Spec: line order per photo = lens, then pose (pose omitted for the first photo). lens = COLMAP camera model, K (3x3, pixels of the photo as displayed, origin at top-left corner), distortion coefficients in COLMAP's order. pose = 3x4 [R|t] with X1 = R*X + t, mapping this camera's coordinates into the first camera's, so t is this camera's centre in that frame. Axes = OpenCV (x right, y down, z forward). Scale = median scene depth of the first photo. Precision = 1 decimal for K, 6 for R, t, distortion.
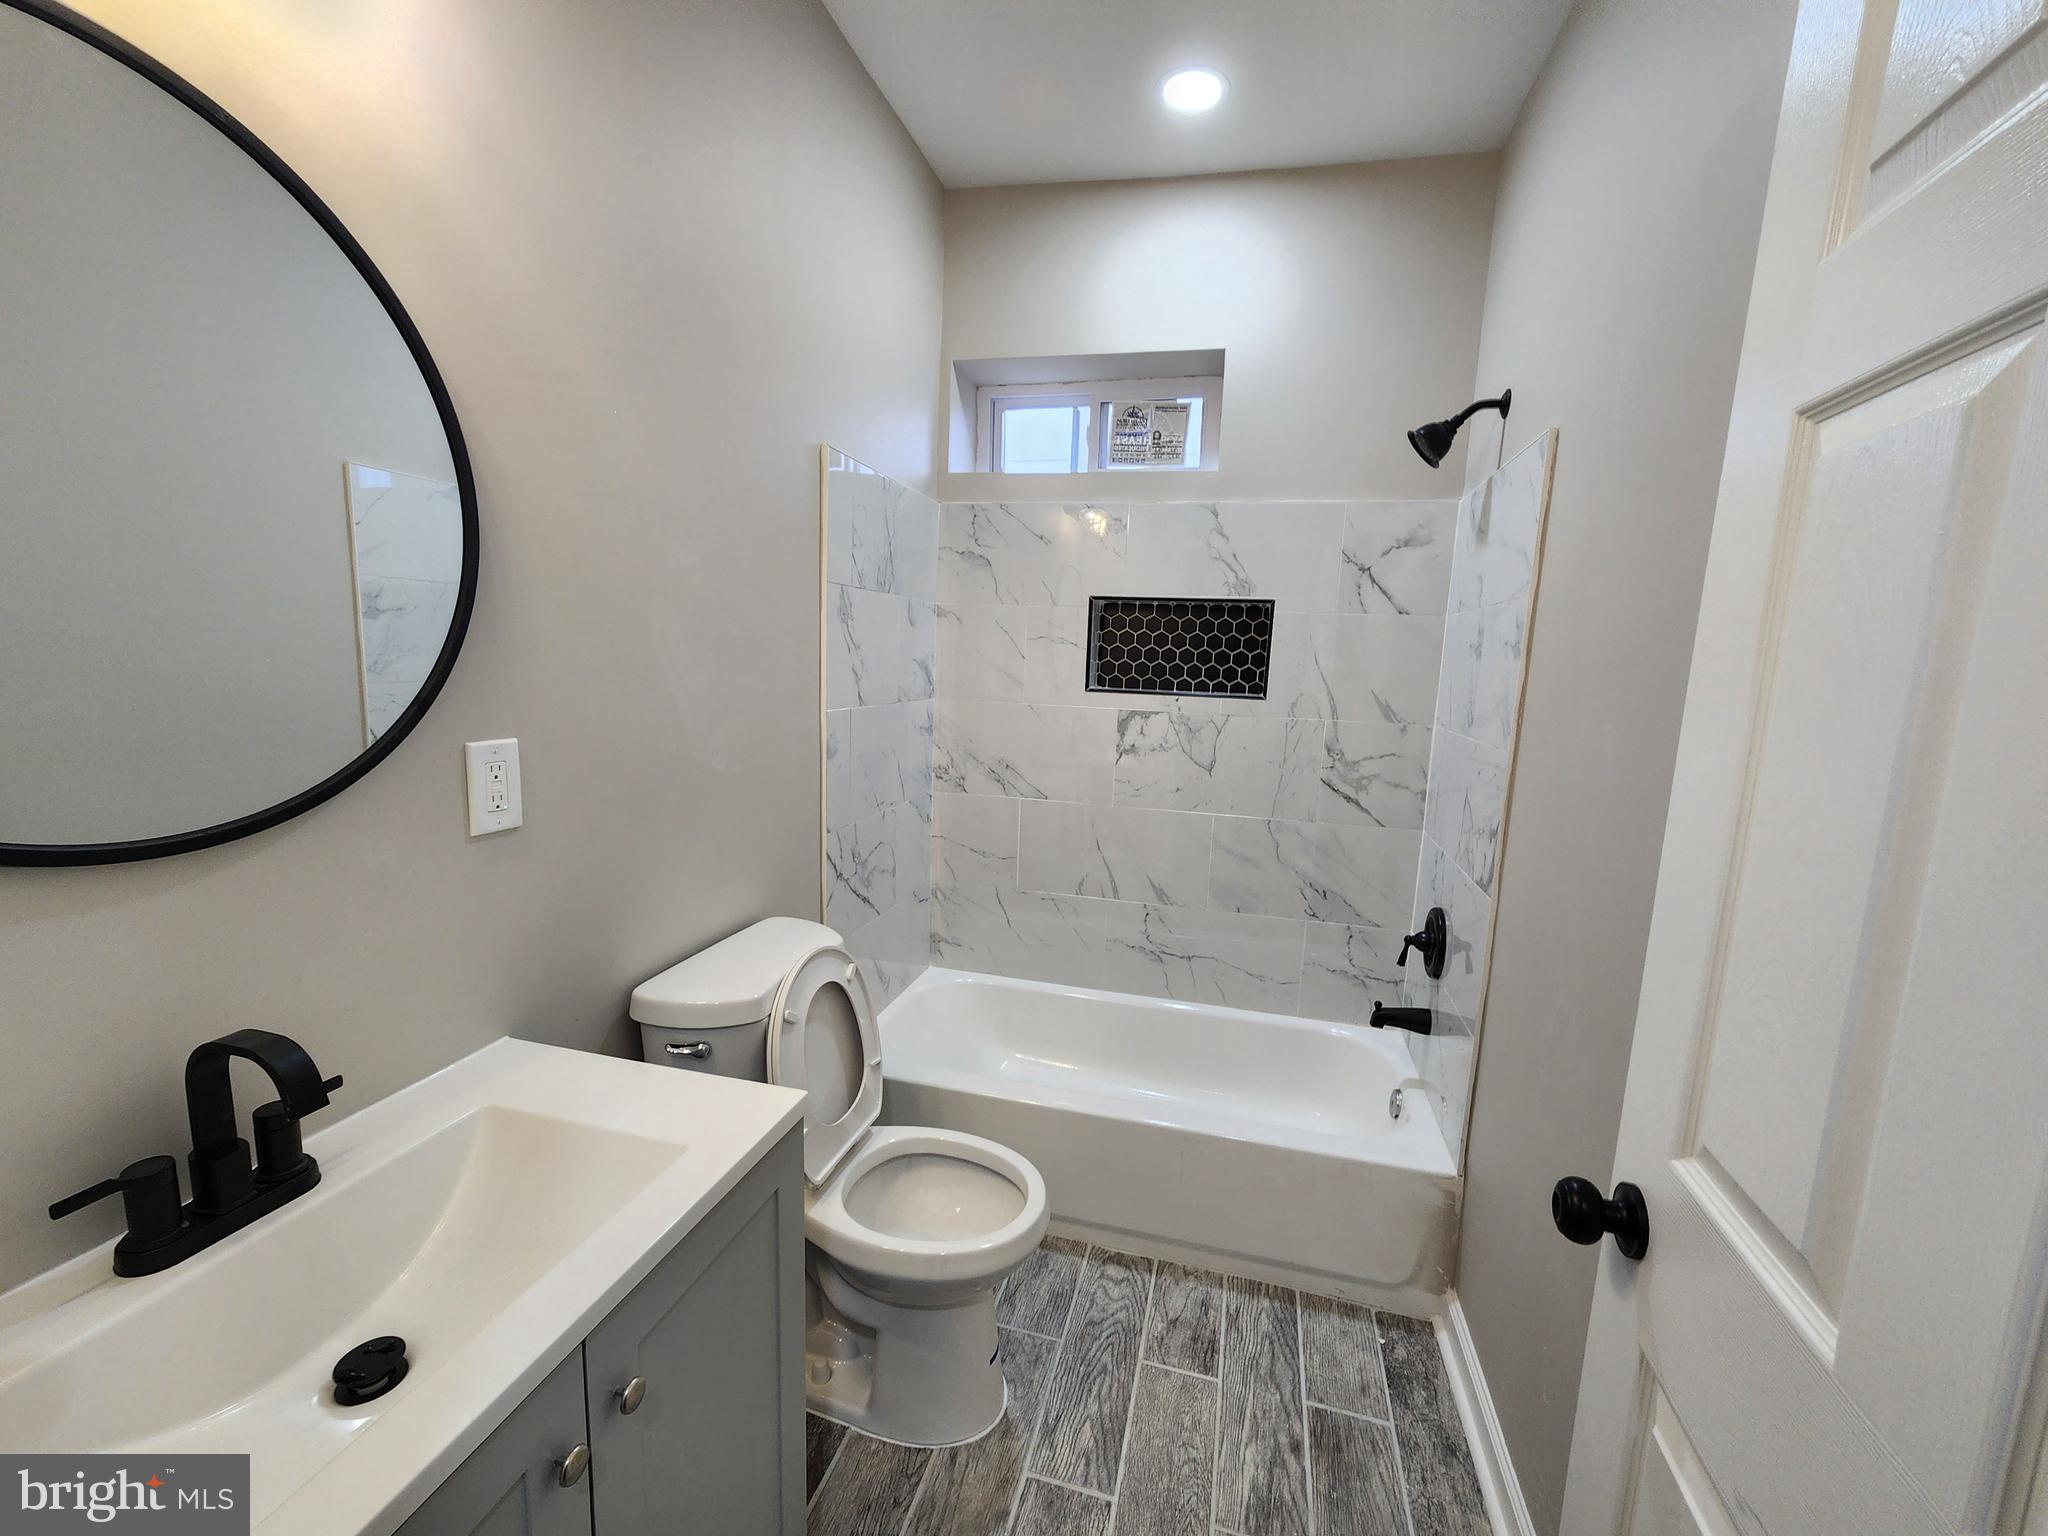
lens RADIAL K [[855.5, 0, 1024.6], [0, 855.5, 784.9], [0, 0, 1]] dist [-0.002444, -0.000136]
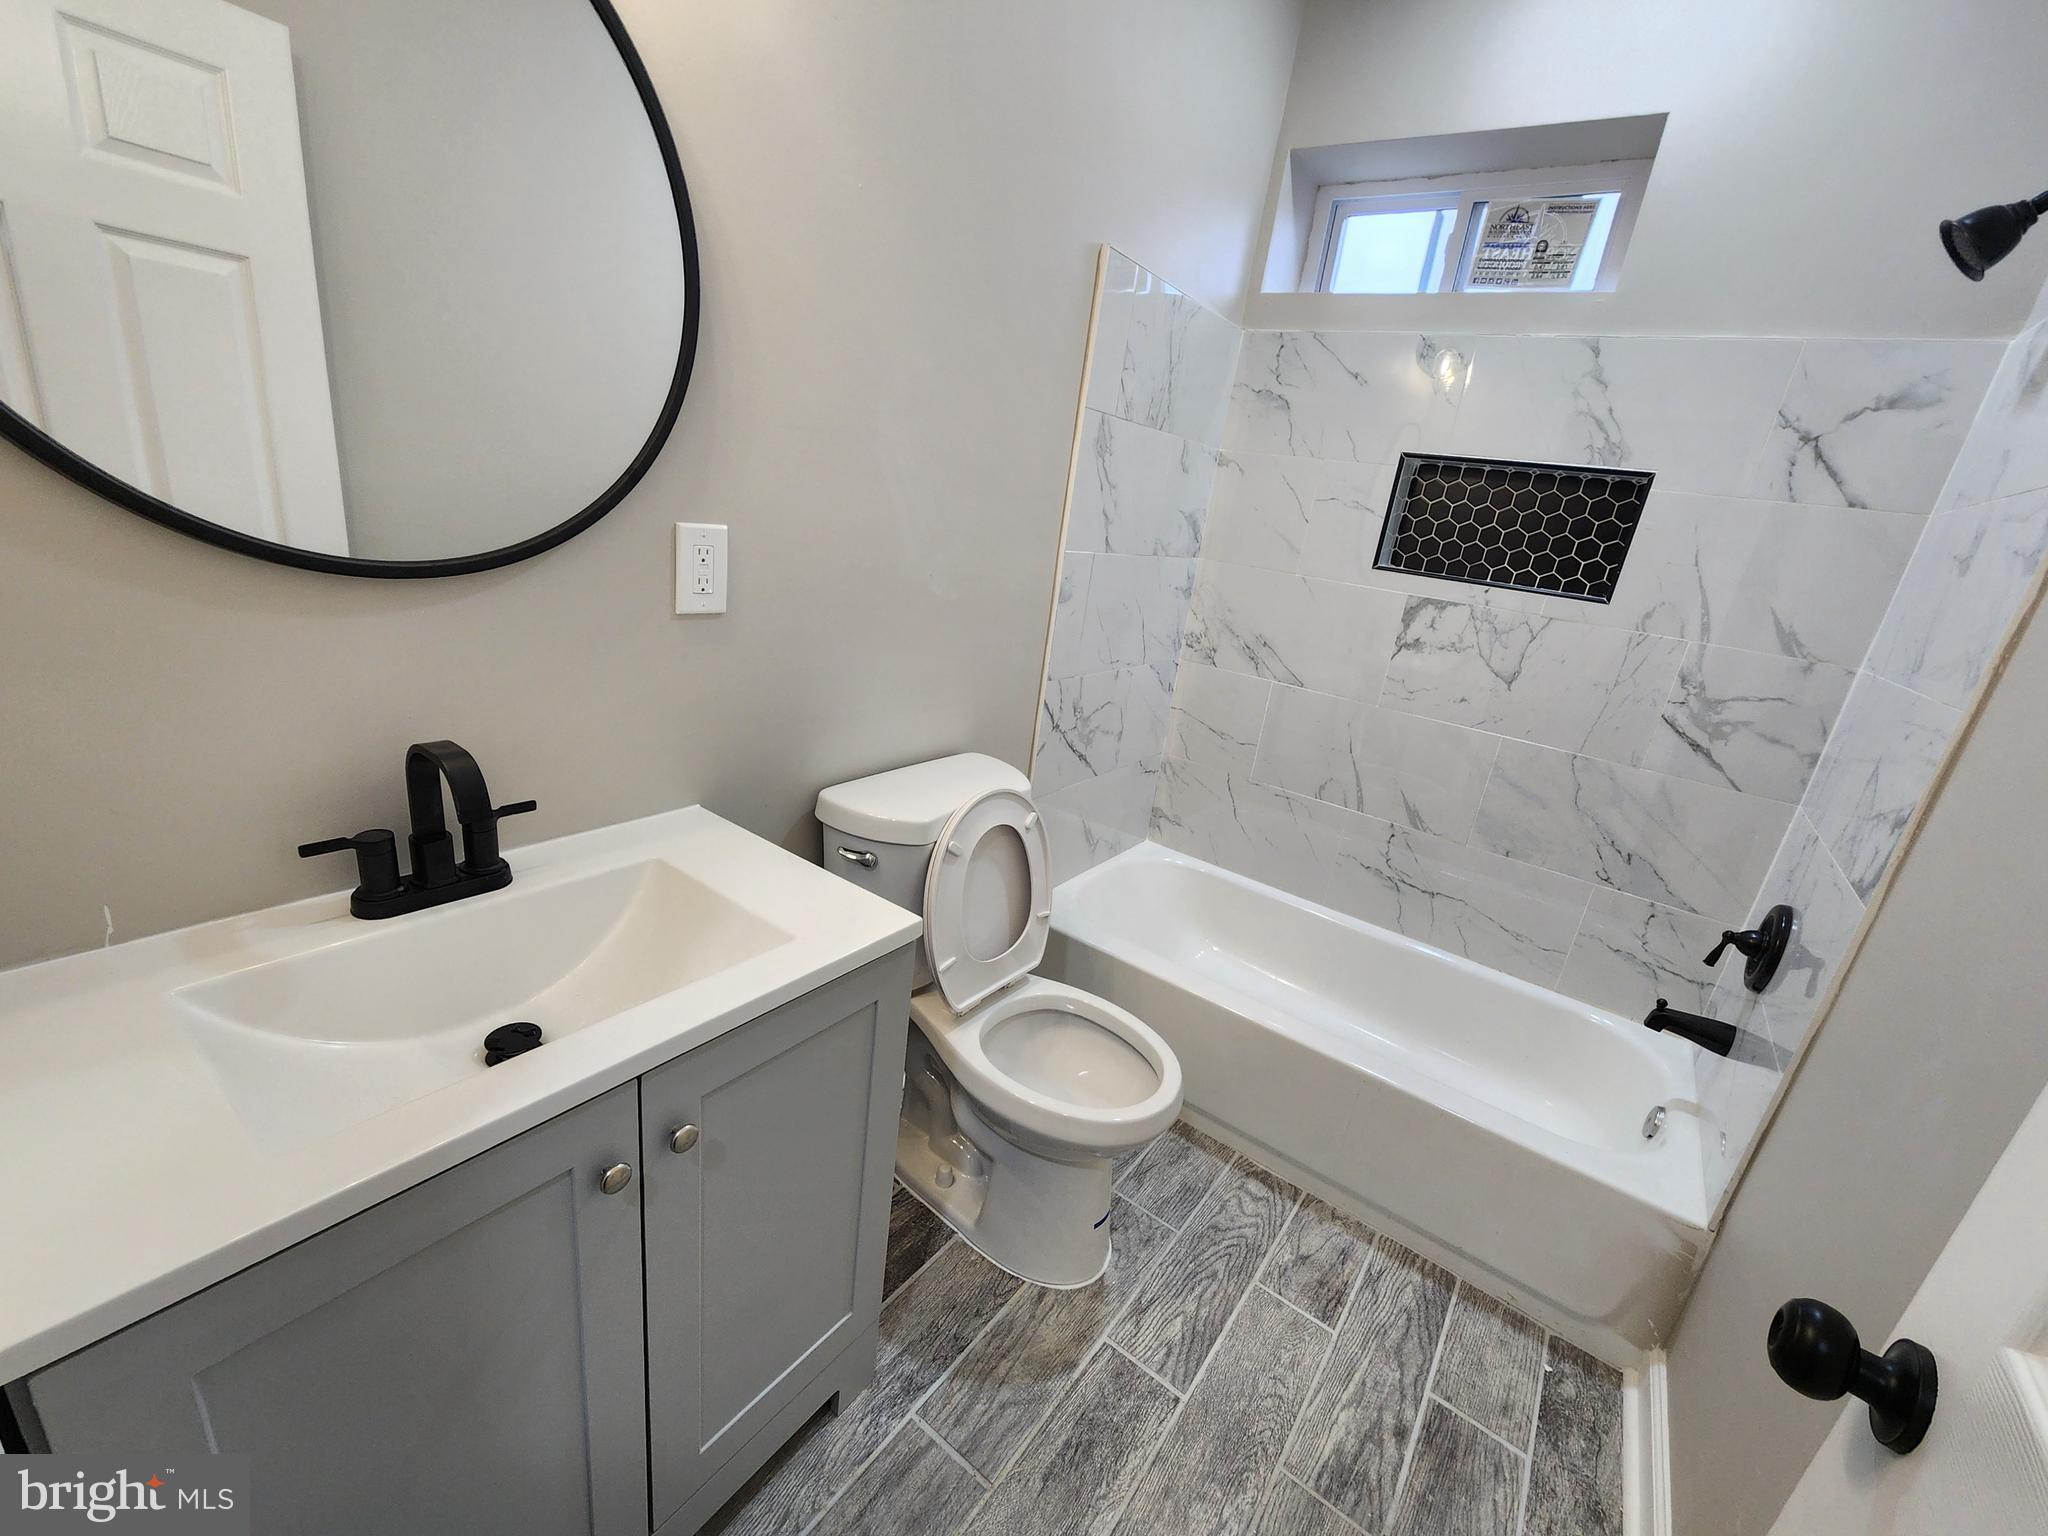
lens RADIAL K [[848.4, 0, 1028.4], [0, 848.4, 787.2], [0, 0, 1]] dist [-0.006157, 0.002512]
pose [[0.927217, 0.197712, -0.318086, 0.077908], [-0.150038, 0.974265, 0.168214, 0.015565], [0.343159, -0.108246, 0.933019, 0.080470]]
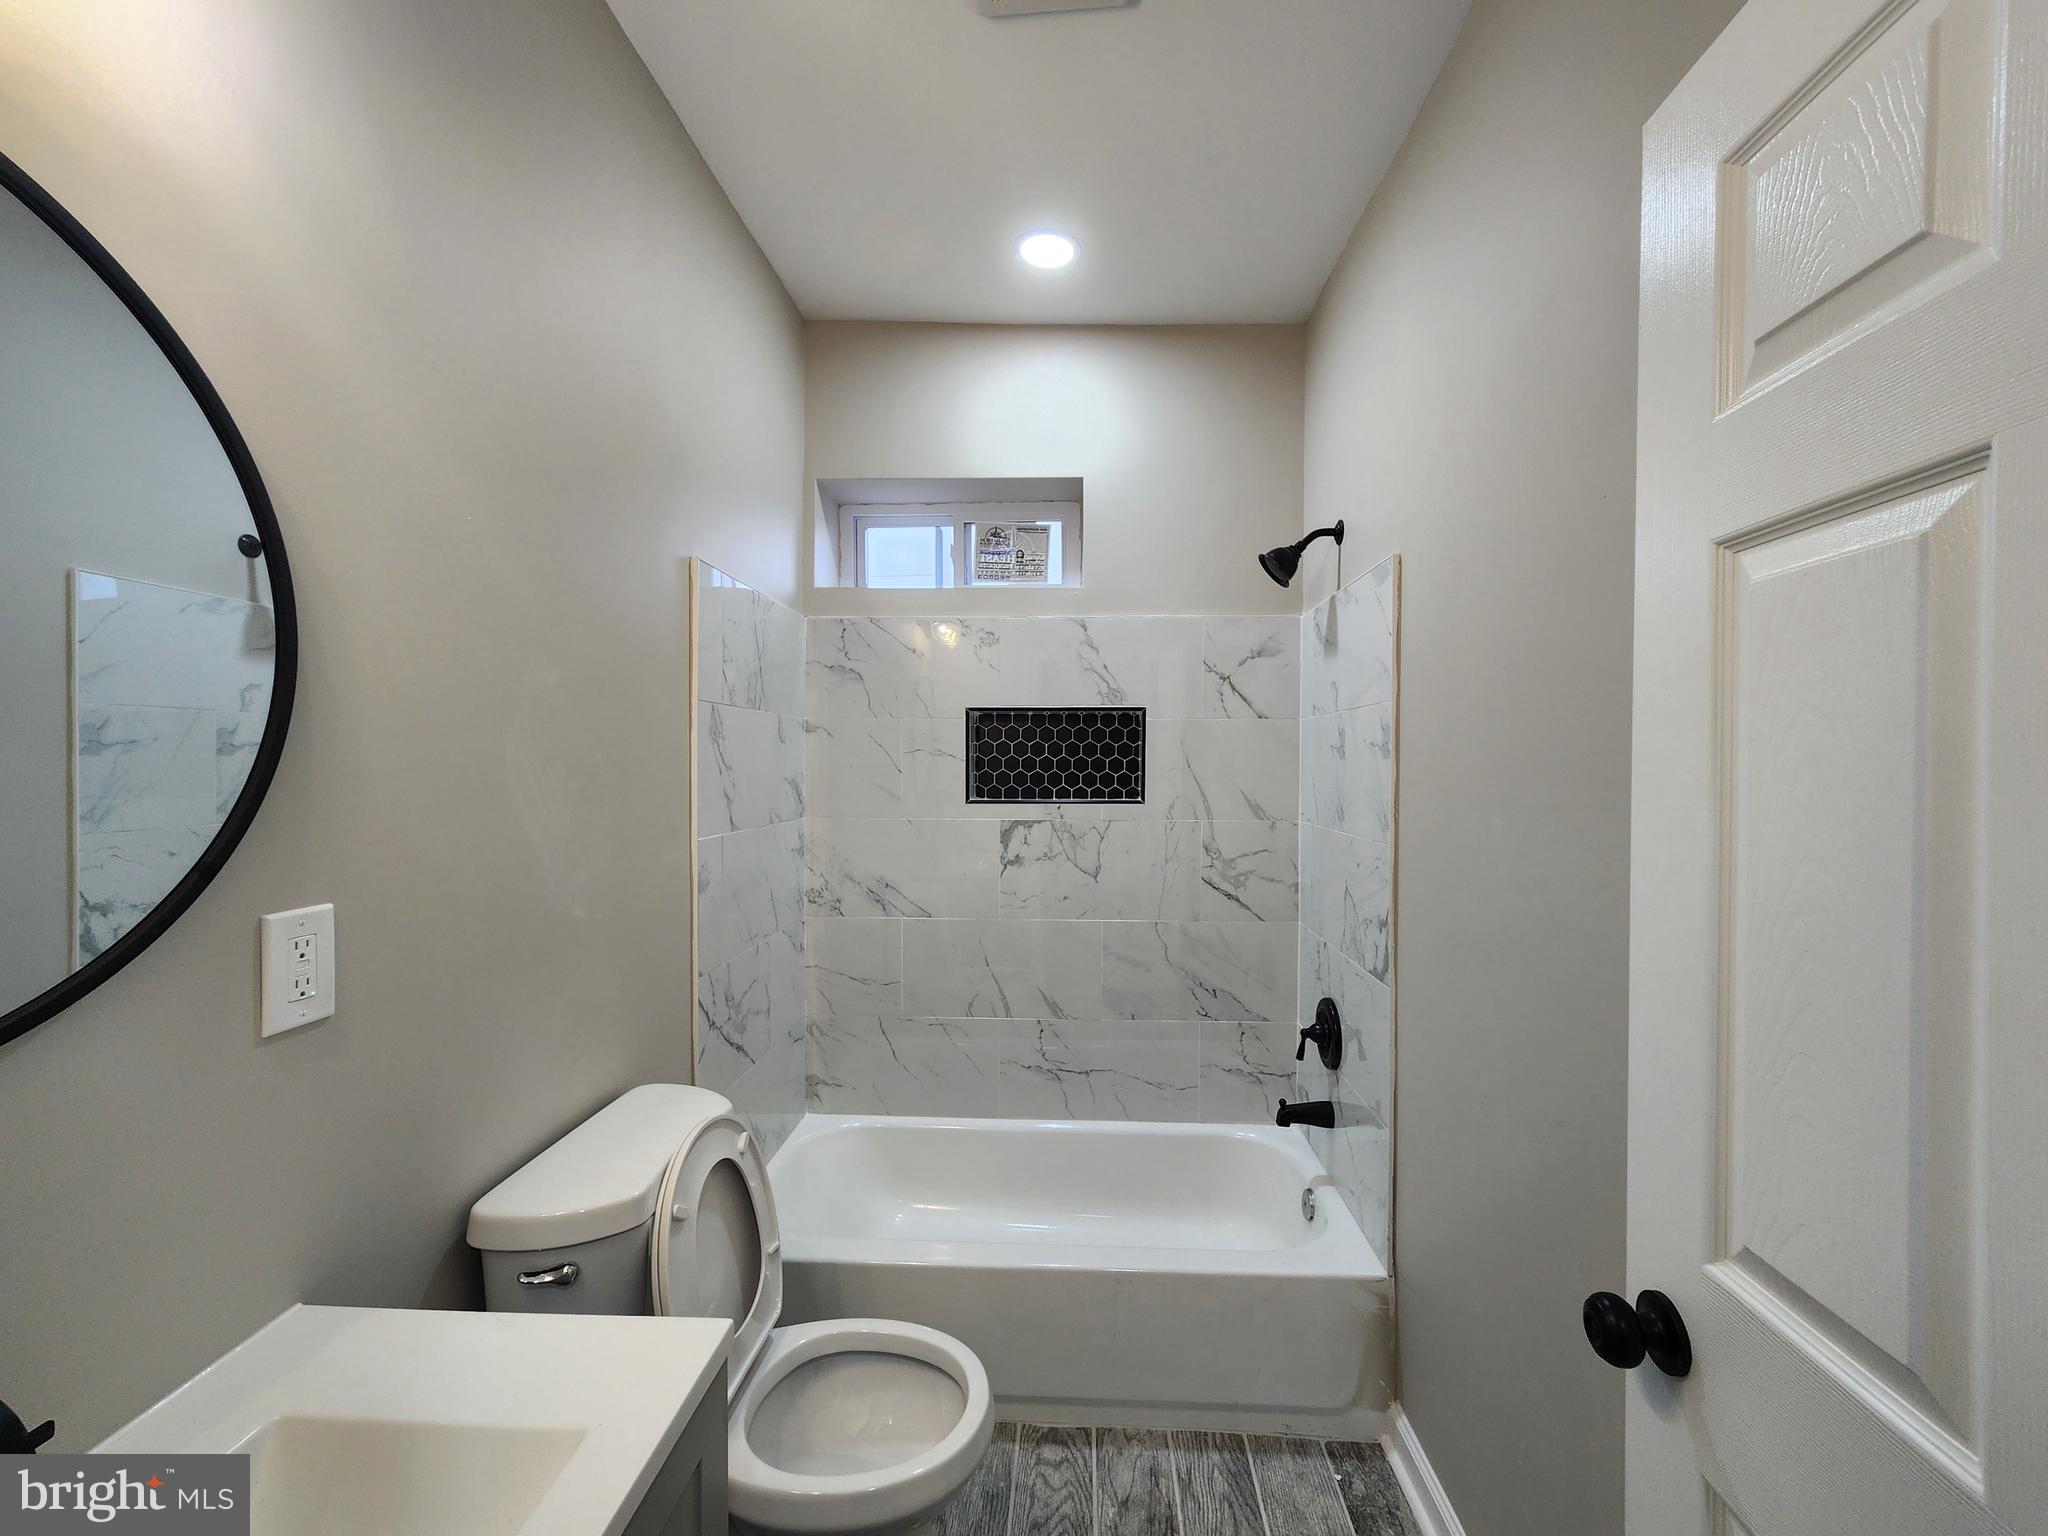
lens RADIAL K [[844.8, 0, 1032.5], [0, 844.8, 771.7], [0, 0, 1]] dist [-0.001604, 0.000335]
pose [[0.976689, -0.037037, 0.211439, -0.069501], [0.065397, 0.989518, -0.128755, -0.018810], [-0.204454, 0.139581, 0.968873, 0.051200]]
